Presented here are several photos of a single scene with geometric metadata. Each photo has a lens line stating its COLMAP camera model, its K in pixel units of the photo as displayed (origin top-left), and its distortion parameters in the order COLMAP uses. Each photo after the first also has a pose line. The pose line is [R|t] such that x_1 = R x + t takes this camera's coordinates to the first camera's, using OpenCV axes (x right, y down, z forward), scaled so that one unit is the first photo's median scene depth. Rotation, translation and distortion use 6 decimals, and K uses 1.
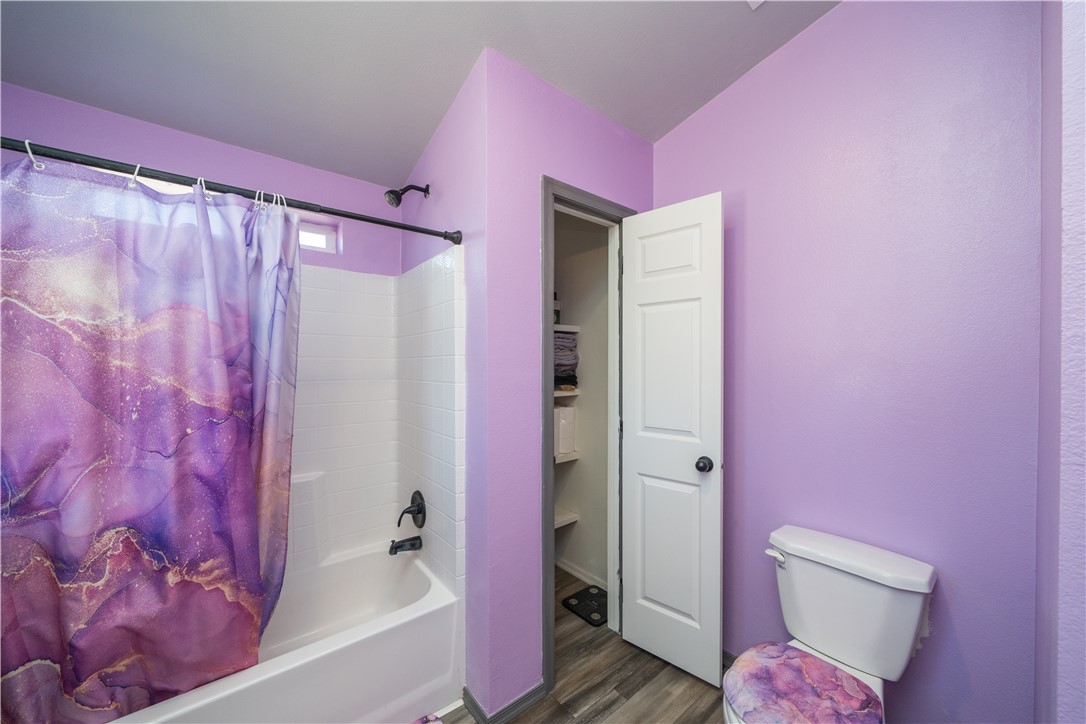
lens RADIAL K [[395.8, 0, 543.8], [0, 395.8, 368.1], [0, 0, 1]] dist [-0.003598, -0.000137]
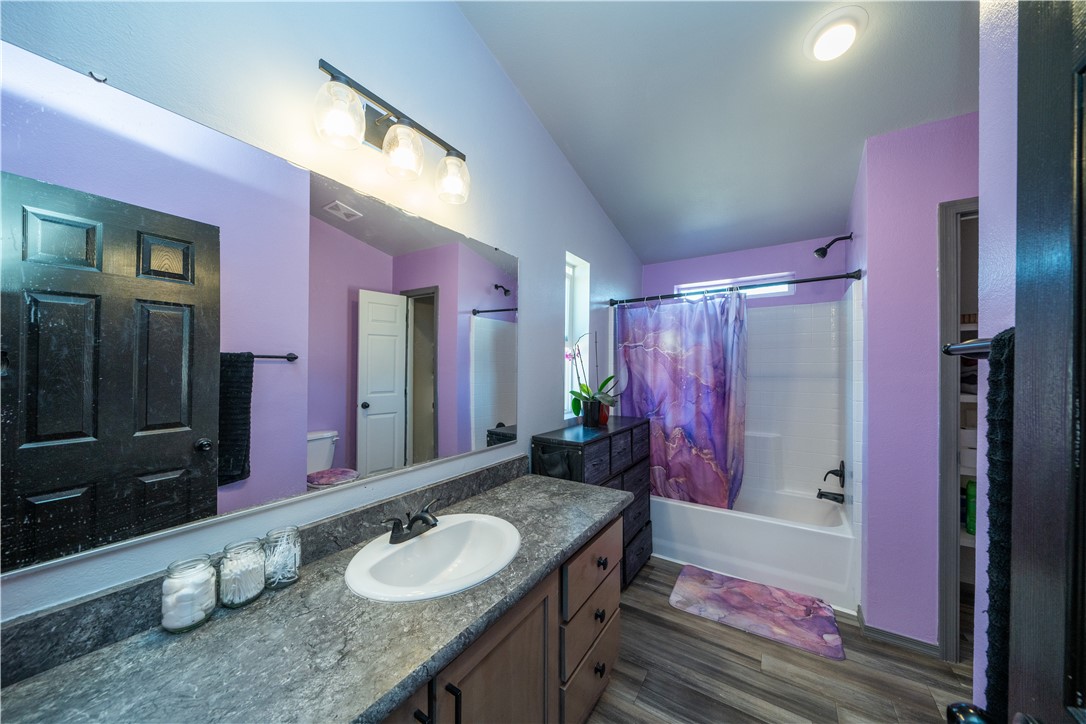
lens RADIAL K [[373.1, 0, 545.9], [0, 373.1, 364.4], [0, 0, 1]] dist [-0.002853, -0.000007]
pose [[0.305272, -0.007913, -0.952232, 0.978836], [-0.008444, 0.999904, -0.011016, 0.003802], [0.952228, 0.011404, 0.305176, -0.601778]]
